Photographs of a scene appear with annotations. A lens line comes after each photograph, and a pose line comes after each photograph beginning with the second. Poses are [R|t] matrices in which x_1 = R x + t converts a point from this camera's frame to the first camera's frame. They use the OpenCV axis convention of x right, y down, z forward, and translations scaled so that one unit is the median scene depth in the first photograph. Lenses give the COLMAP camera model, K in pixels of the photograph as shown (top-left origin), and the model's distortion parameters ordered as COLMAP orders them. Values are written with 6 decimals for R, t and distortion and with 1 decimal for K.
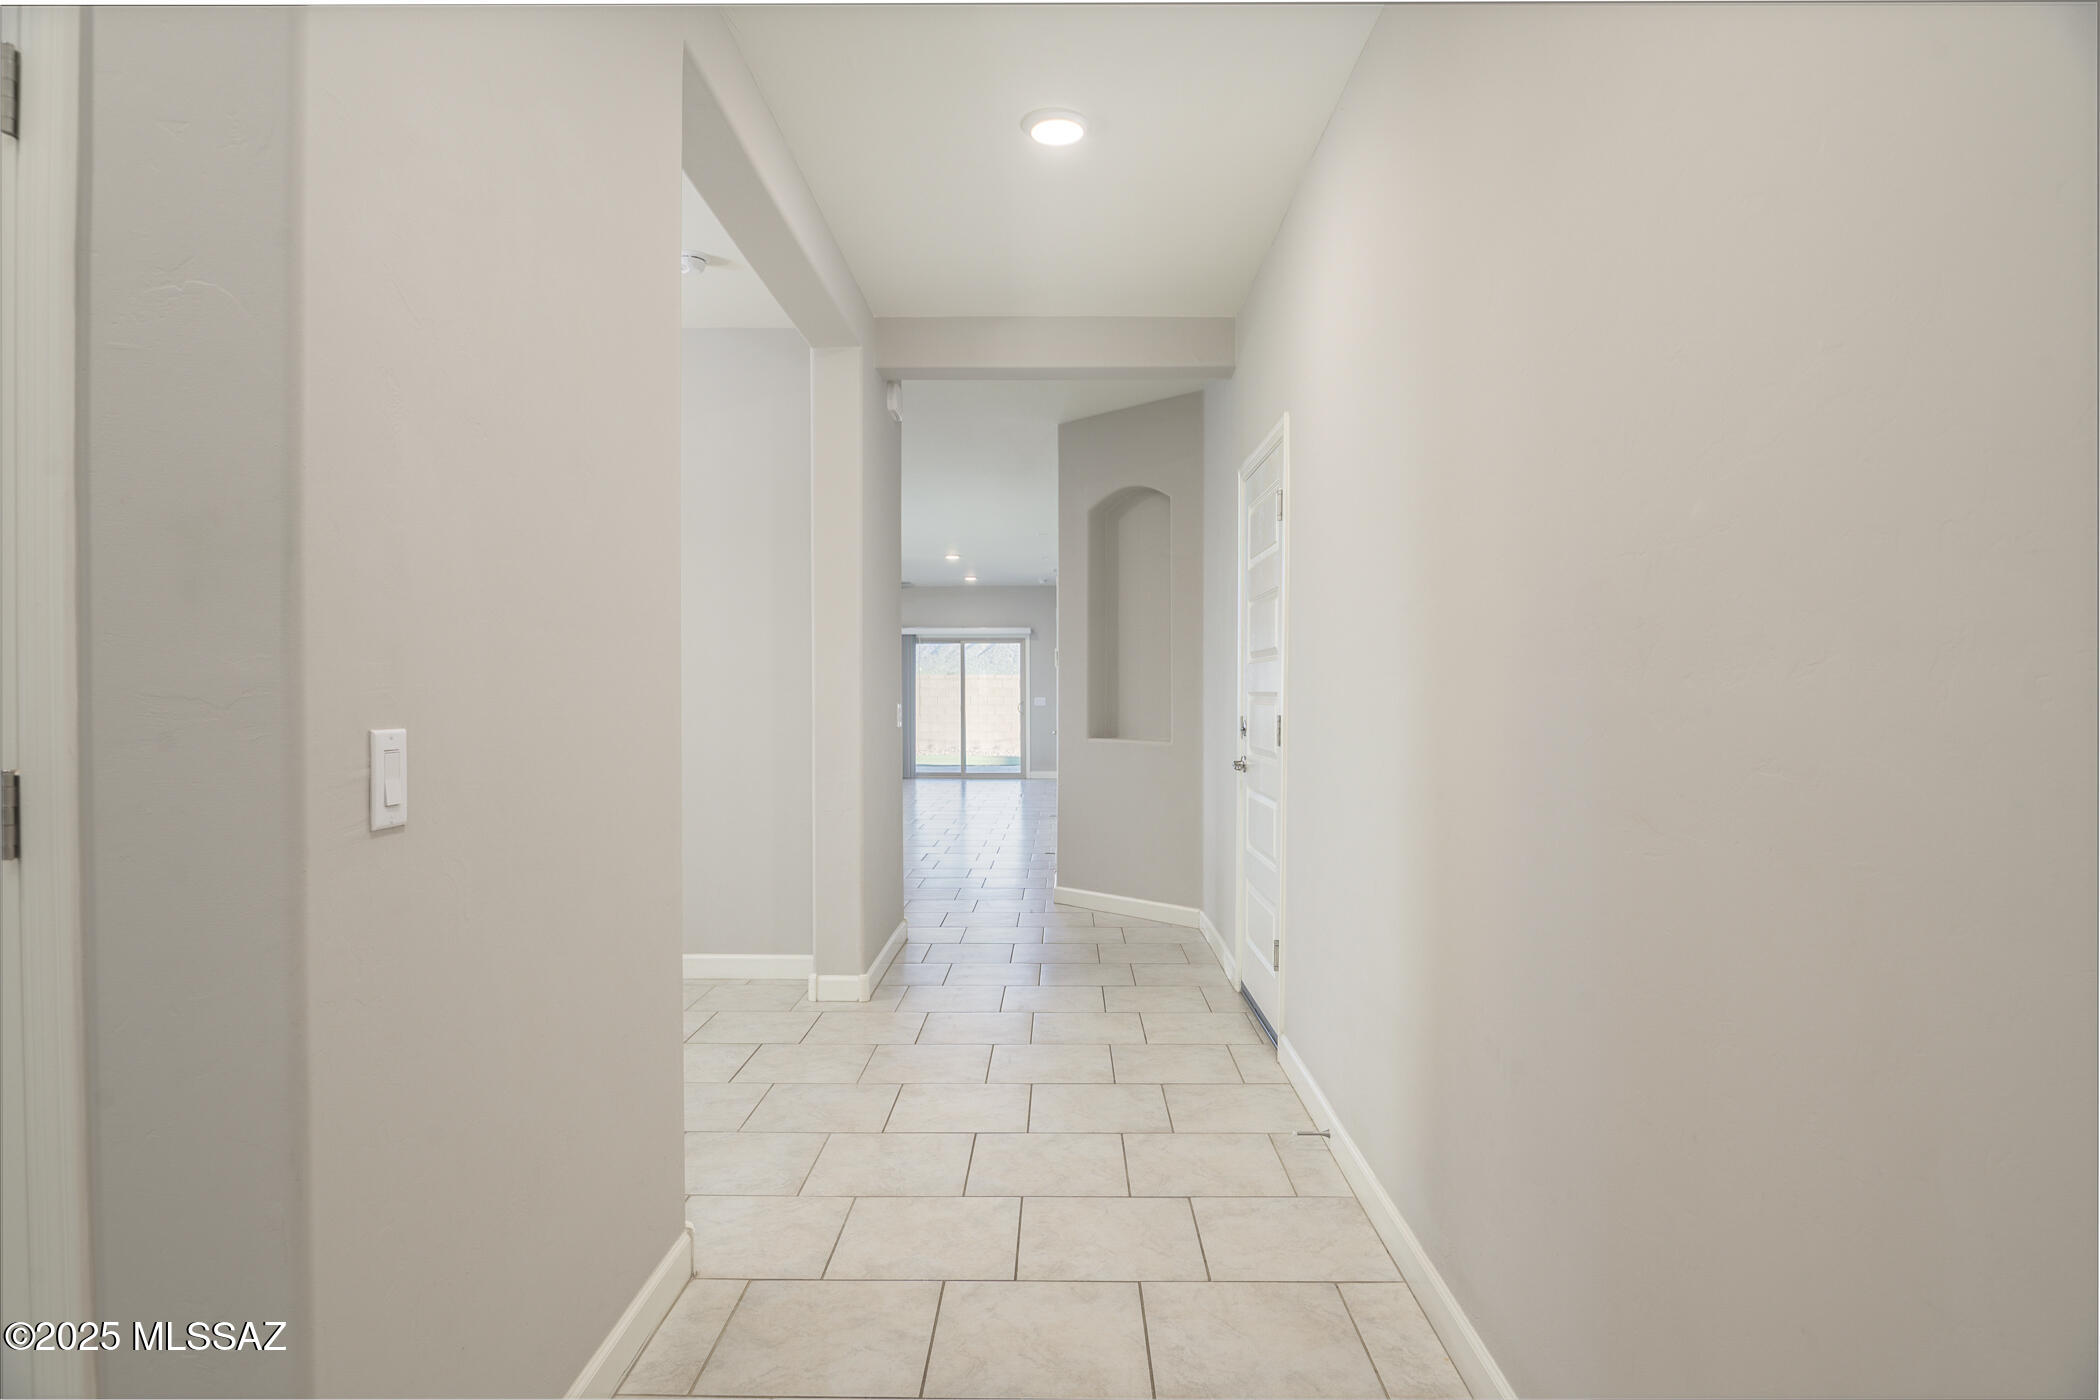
lens RADIAL K [[1173.9, 0, 1050.0], [0, 1173.9, 700.0], [0, 0, 1]] dist [0.000279, -0.000030]
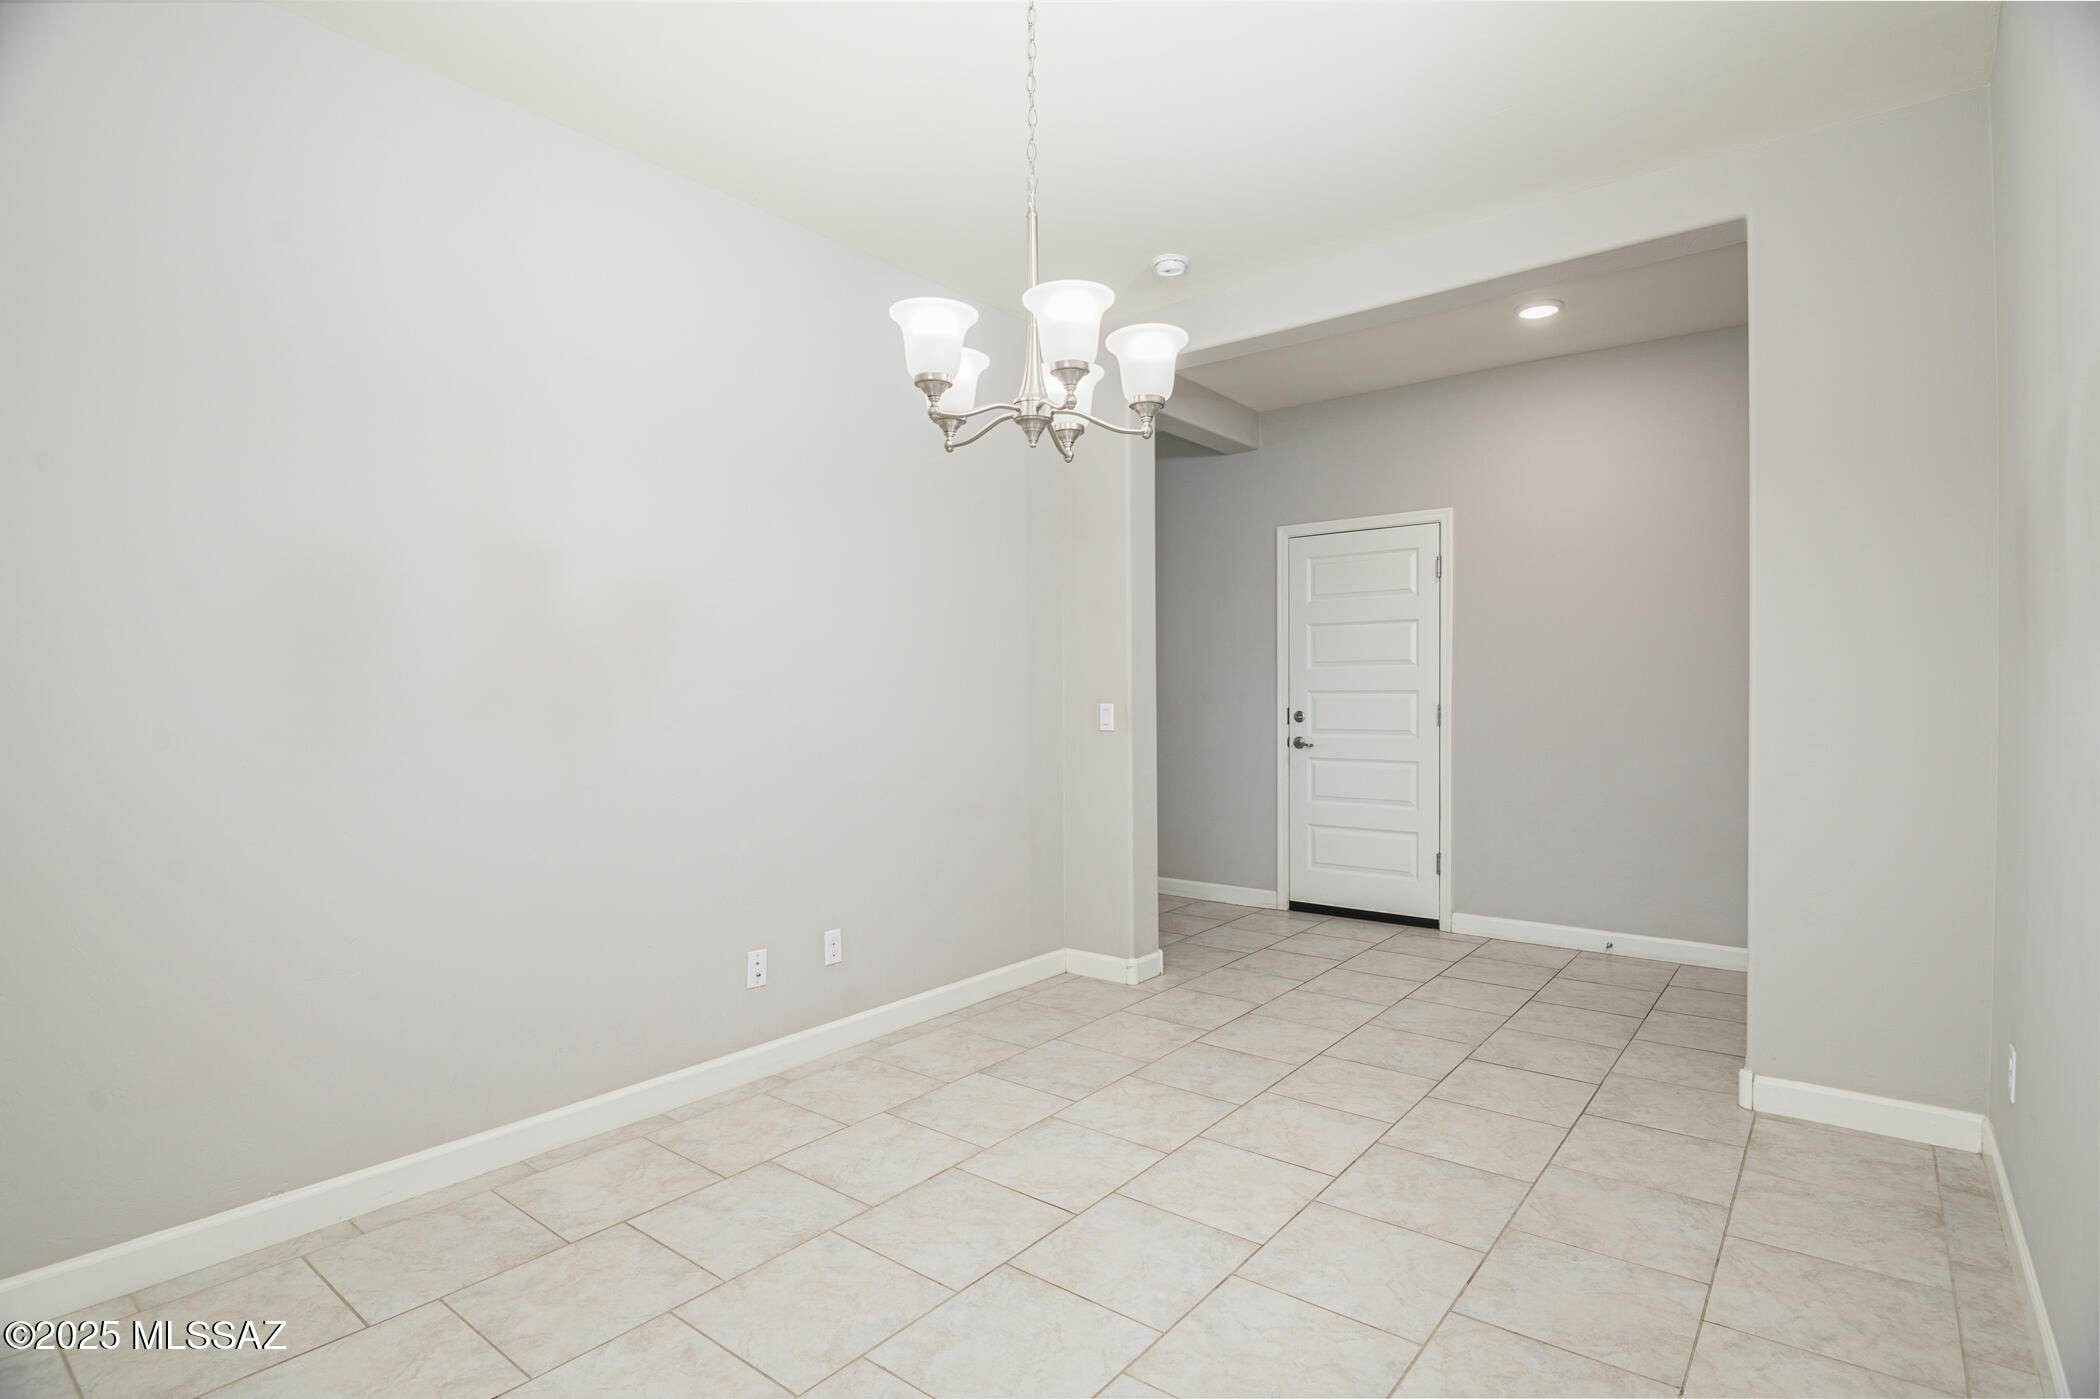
lens RADIAL K [[1072.1, 0, 1050.0], [0, 1072.1, 699.5], [0, 0, 1]] dist [-0.002170, -0.017679]
pose [[0.594867, -0.000647, 0.803824, -0.935440], [0.009576, 0.999934, -0.006281, 0.008895], [-0.803767, 0.011434, 0.594834, 0.458524]]
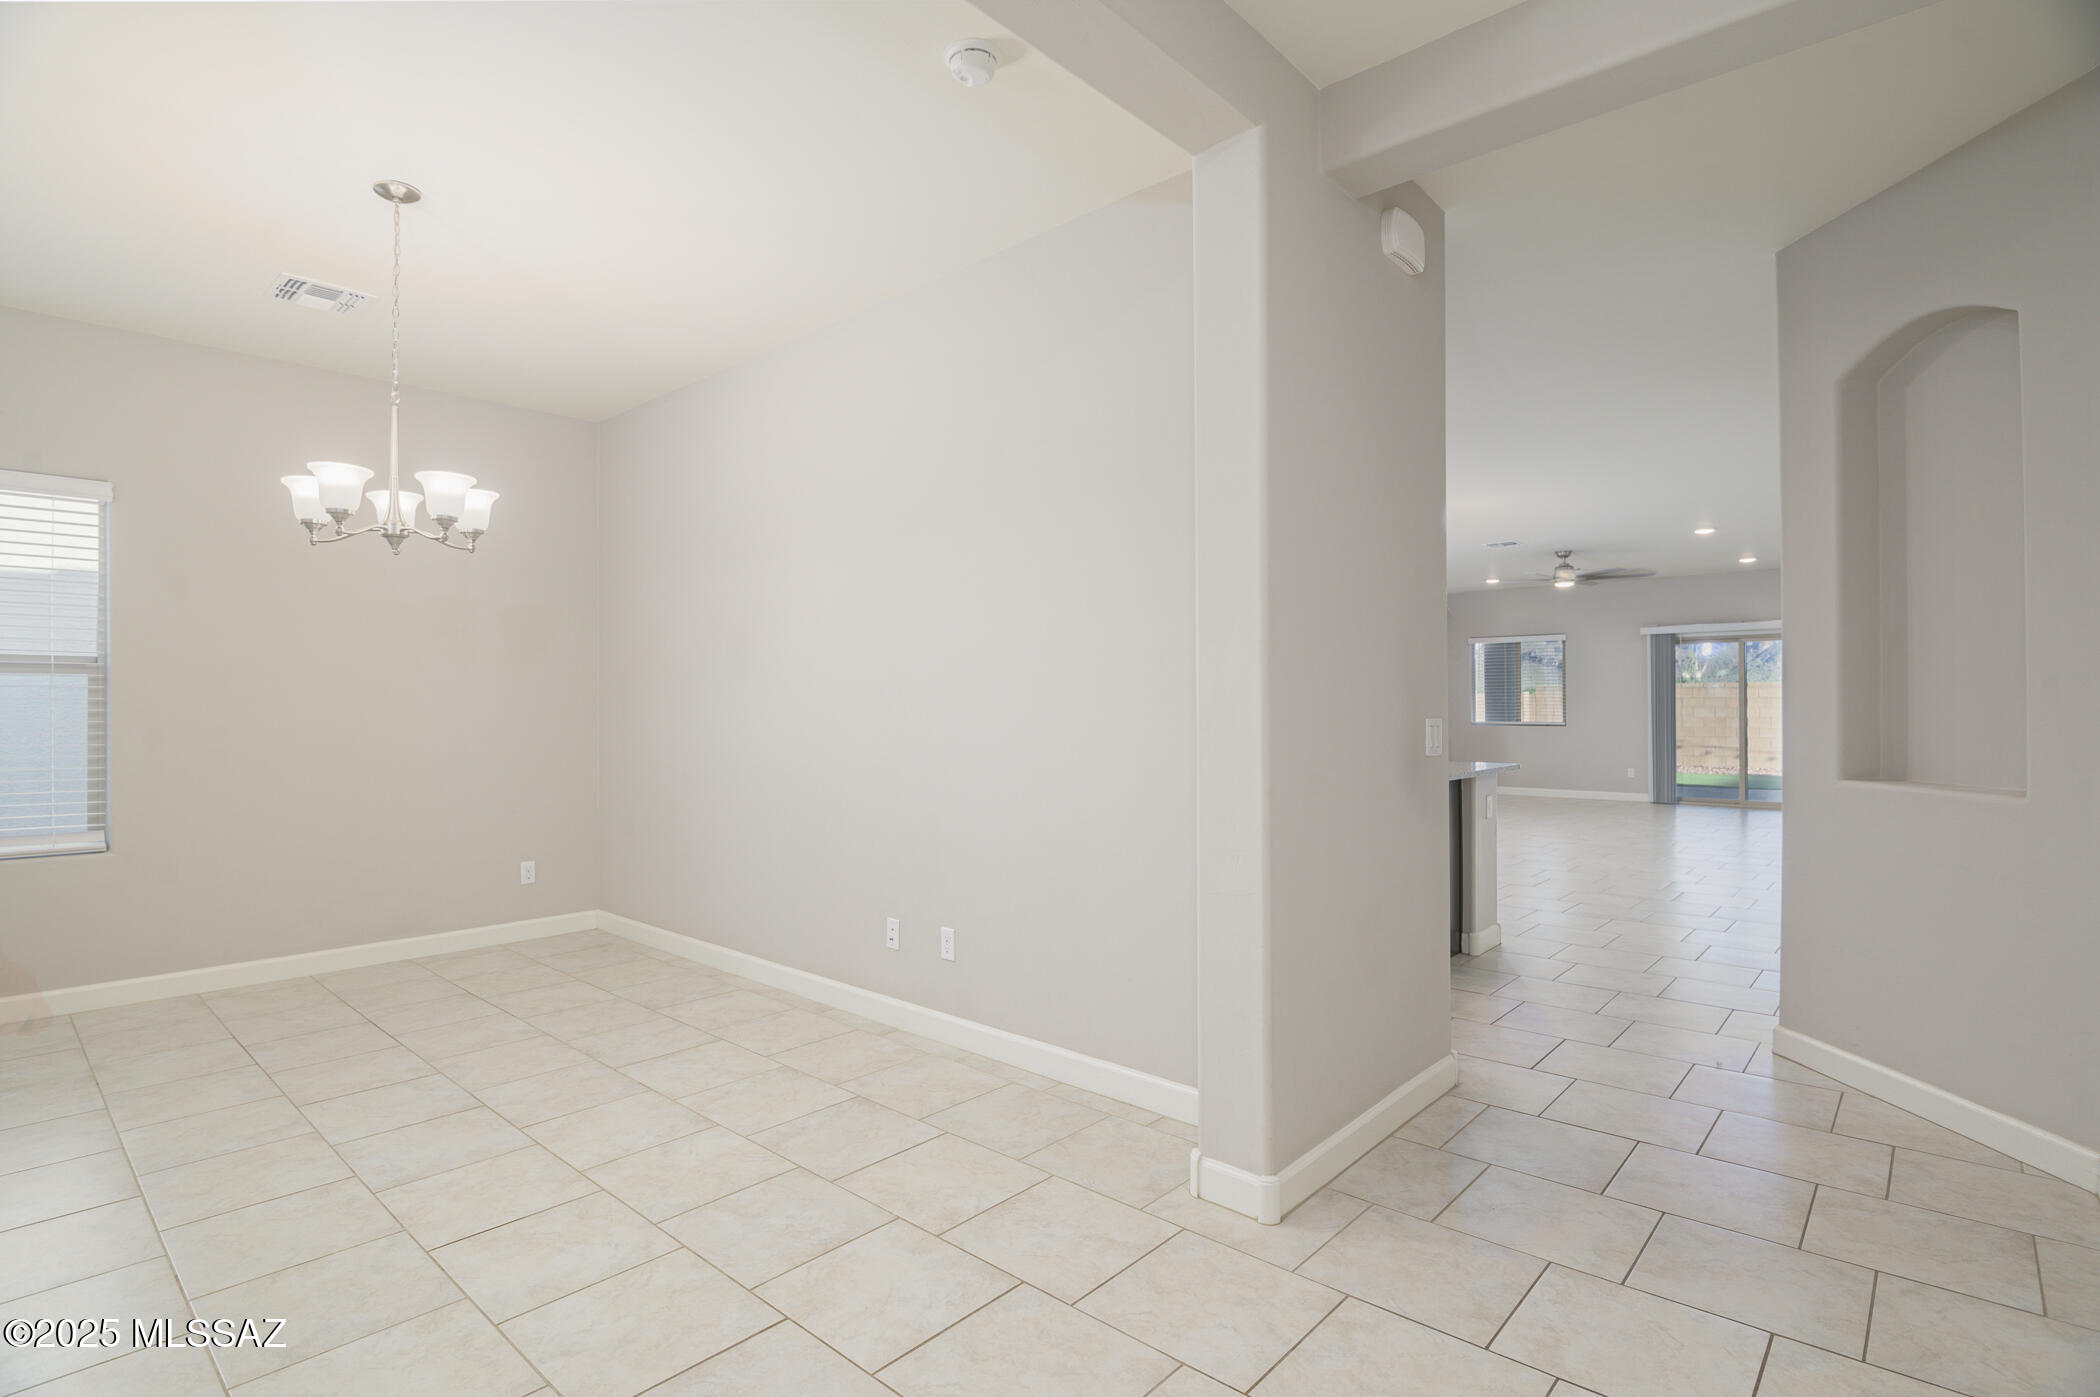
lens RADIAL K [[1023.3, 0, 1050.0], [0, 1023.3, 698.5], [0, 0, 1]] dist [-0.013348, -0.009366]
pose [[0.754638, 0.000847, -0.656141, 0.085807], [-0.007447, 0.999946, -0.007274, -0.000244], [0.656099, 0.010375, 0.754603, 0.504034]]
